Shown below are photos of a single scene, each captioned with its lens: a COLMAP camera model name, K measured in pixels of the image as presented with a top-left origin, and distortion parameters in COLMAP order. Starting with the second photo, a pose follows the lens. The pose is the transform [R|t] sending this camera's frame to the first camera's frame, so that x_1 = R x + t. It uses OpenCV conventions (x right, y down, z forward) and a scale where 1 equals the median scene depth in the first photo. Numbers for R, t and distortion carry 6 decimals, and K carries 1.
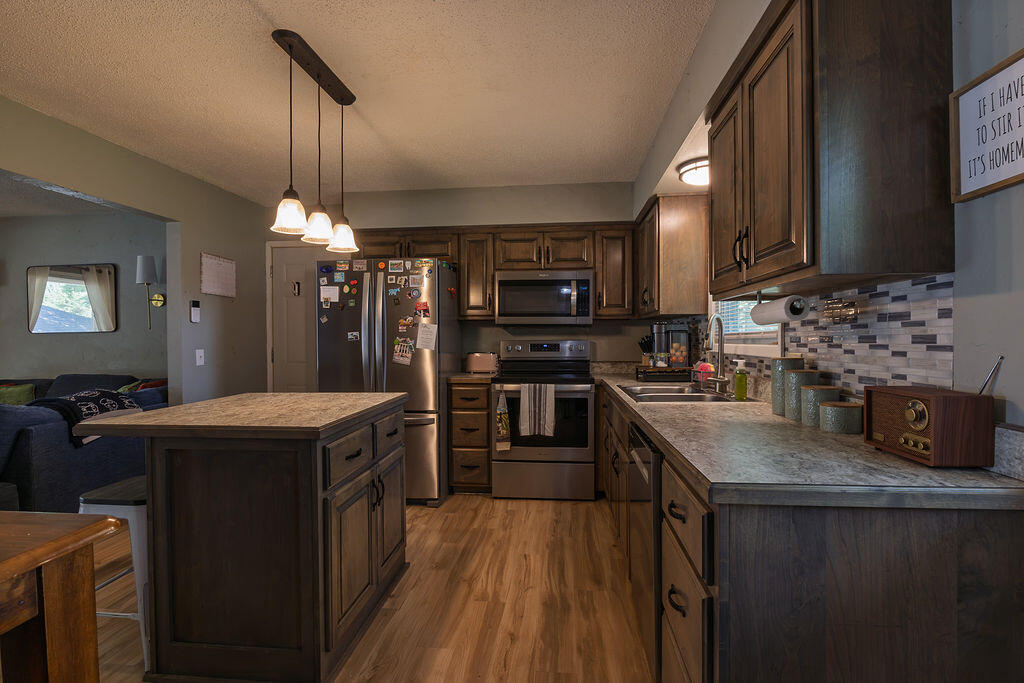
lens RADIAL K [[492.1, 0, 510.6], [0, 492.1, 339.4], [0, 0, 1]] dist [-0.010477, -0.001180]
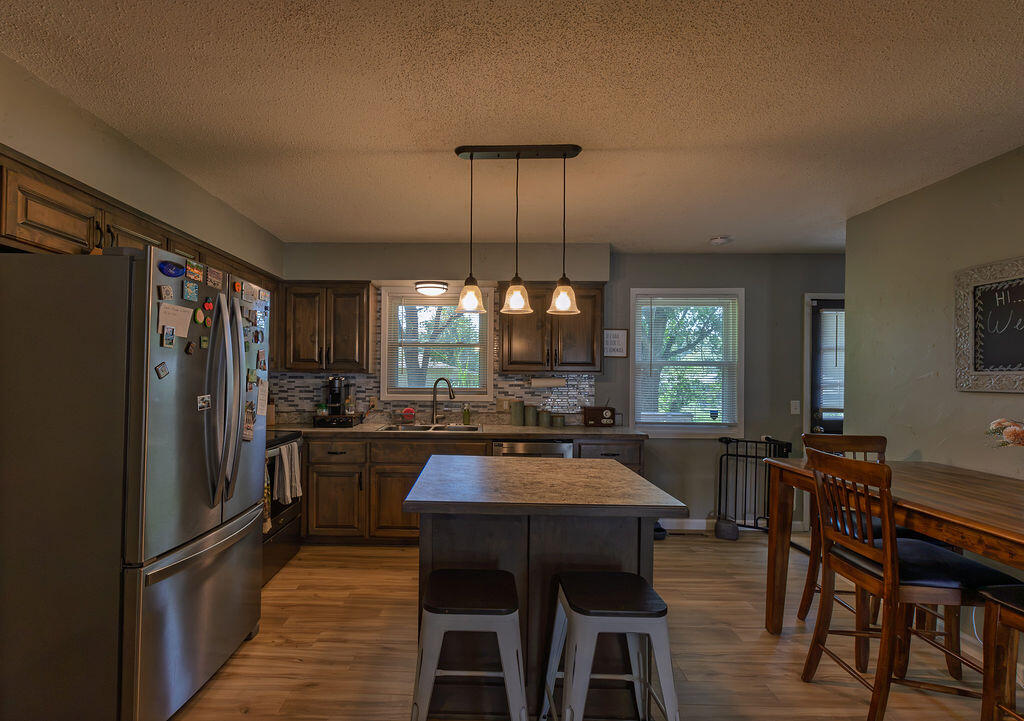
lens RADIAL K [[487.1, 0, 470.2], [0, 487.1, 375.9], [0, 0, 1]] dist [-0.004790, 0.000235]
pose [[-0.082794, 0.003202, 0.996562, -0.893704], [-0.008547, 0.999956, -0.003923, -0.036860], [-0.996530, -0.008843, -0.082763, 0.748098]]
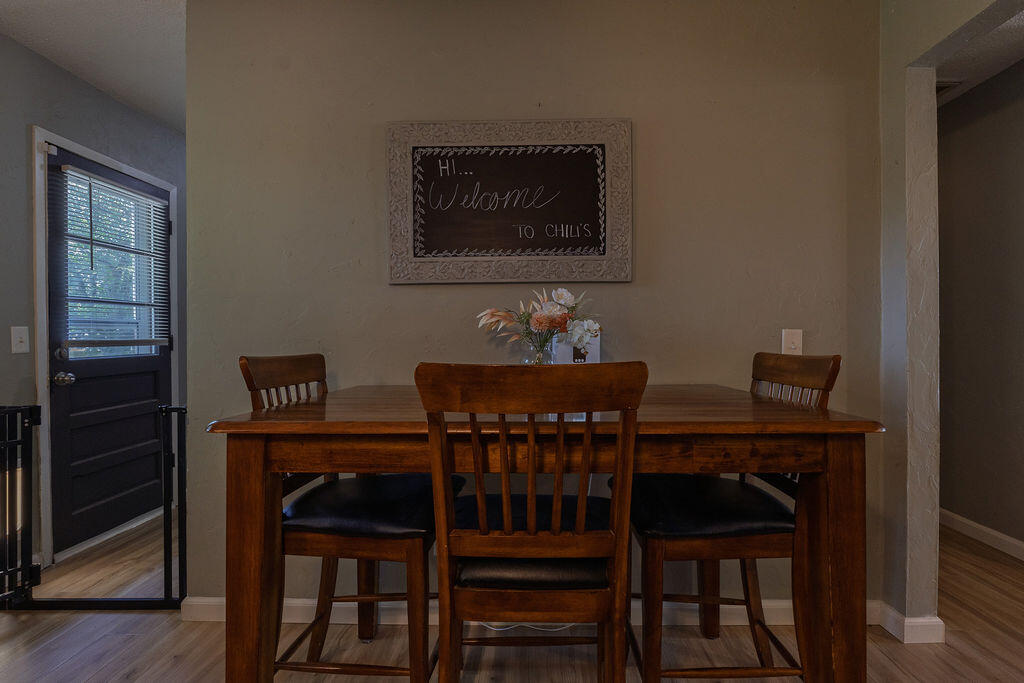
lens RADIAL K [[492.1, 0, 516.2], [0, 492.1, 343.4], [0, 0, 1]] dist [-0.010477, -0.001180]
pose [[-0.995442, 0.013408, -0.094424, -0.339601], [0.012593, 0.999878, 0.009230, 0.036623], [0.094537, 0.007999, -0.995489, 0.530434]]
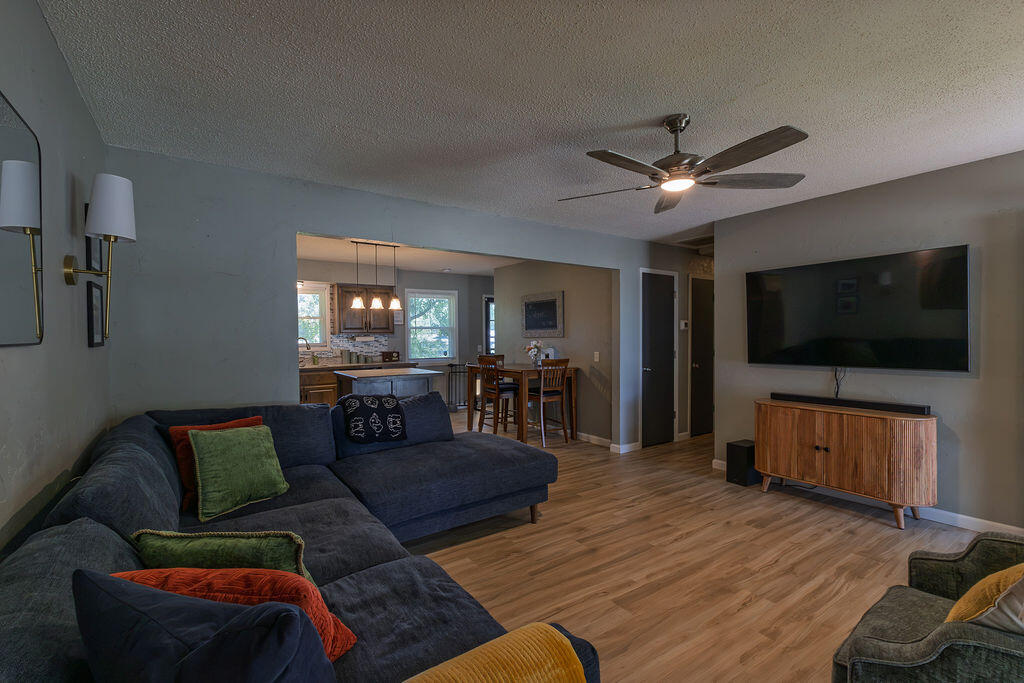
lens RADIAL K [[456.1, 0, 510.7], [0, 456.1, 342.0], [0, 0, 1]] dist [-0.008421, 0.001004]
pose [[-0.652732, 0.004167, 0.757578, -1.679436], [0.014431, 0.999872, 0.006934, -0.018299], [-0.757452, 0.015459, -0.652708, 1.283414]]
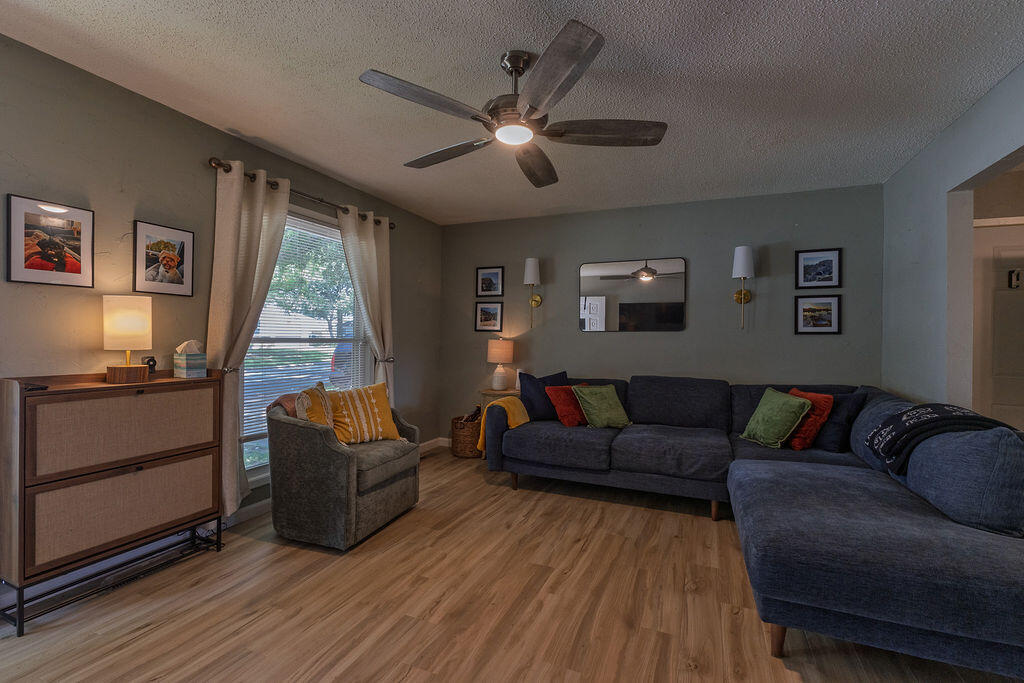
lens RADIAL K [[456.1, 0, 516.8], [0, 456.1, 340.4], [0, 0, 1]] dist [-0.008421, 0.001004]
pose [[0.959903, 0.021306, -0.279523, -1.167621], [-0.021700, 0.999763, 0.001685, 0.010309], [0.279492, 0.004448, 0.960138, 0.118850]]
